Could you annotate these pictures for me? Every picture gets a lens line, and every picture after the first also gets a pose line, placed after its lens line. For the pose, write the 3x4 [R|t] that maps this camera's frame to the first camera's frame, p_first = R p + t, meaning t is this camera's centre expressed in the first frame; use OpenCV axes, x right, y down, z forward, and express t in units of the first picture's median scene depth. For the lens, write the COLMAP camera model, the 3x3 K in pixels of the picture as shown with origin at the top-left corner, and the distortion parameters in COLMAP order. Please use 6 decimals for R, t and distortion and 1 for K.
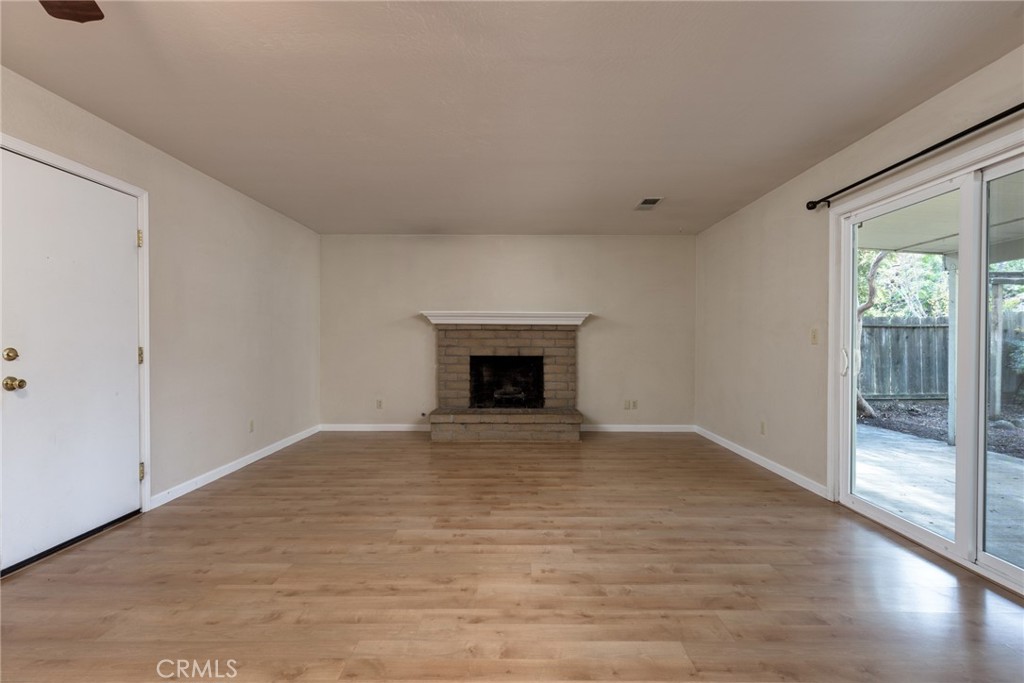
lens RADIAL K [[464.3, 0, 518.2], [0, 464.3, 339.8], [0, 0, 1]] dist [0.001064, -0.000025]
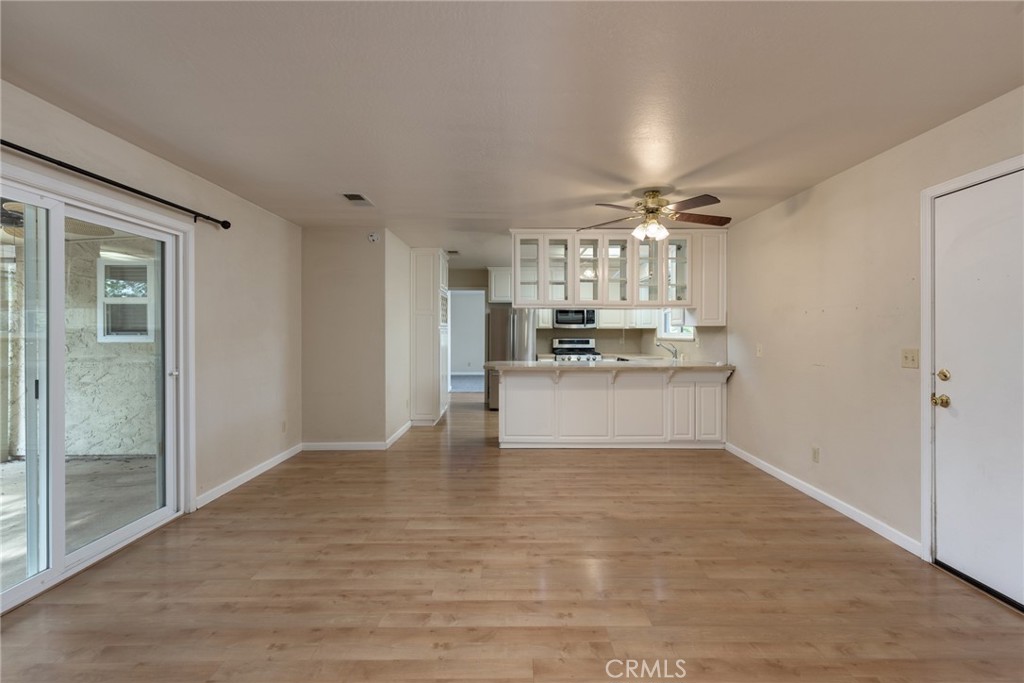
lens RADIAL K [[464.3, 0, 512.9], [0, 464.3, 337.6], [0, 0, 1]] dist [0.001064, -0.000025]
pose [[-0.999999, -0.001264, 0.000642, -0.038985], [-0.001260, 0.999980, 0.006228, -0.054280], [-0.000650, 0.006228, -0.999980, 1.751477]]
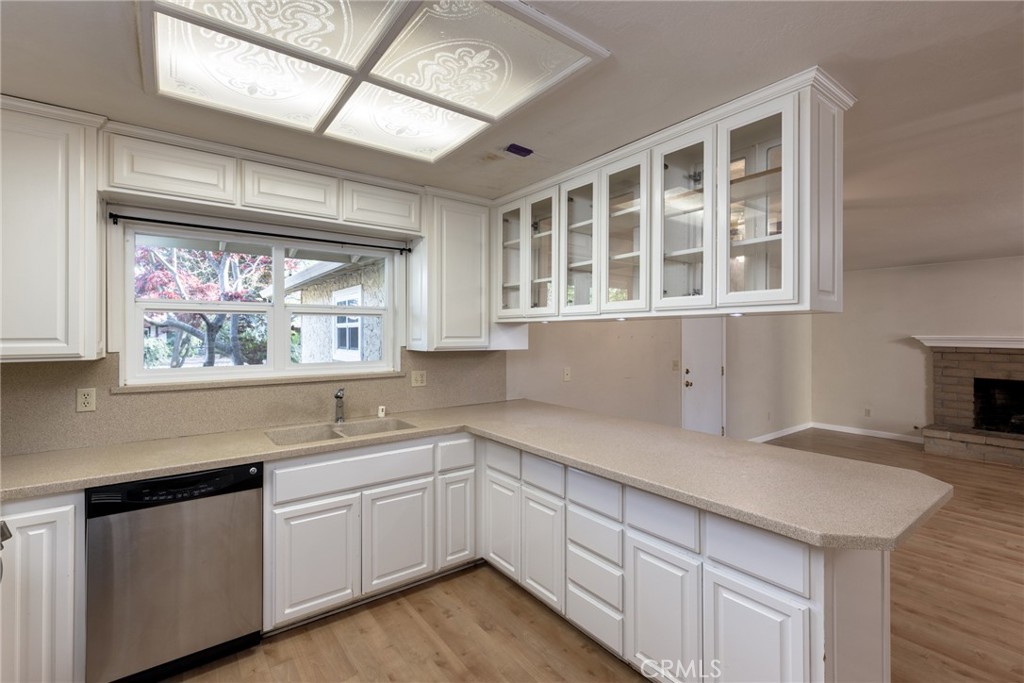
lens RADIAL K [[464.3, 0, 514.0], [0, 464.3, 332.2], [0, 0, 1]] dist [0.001064, -0.000025]
pose [[0.604056, 0.000665, -0.796941, 0.215783], [-0.002621, 0.999996, -0.001152, -0.135364], [0.796937, 0.002784, 0.604056, -0.937014]]
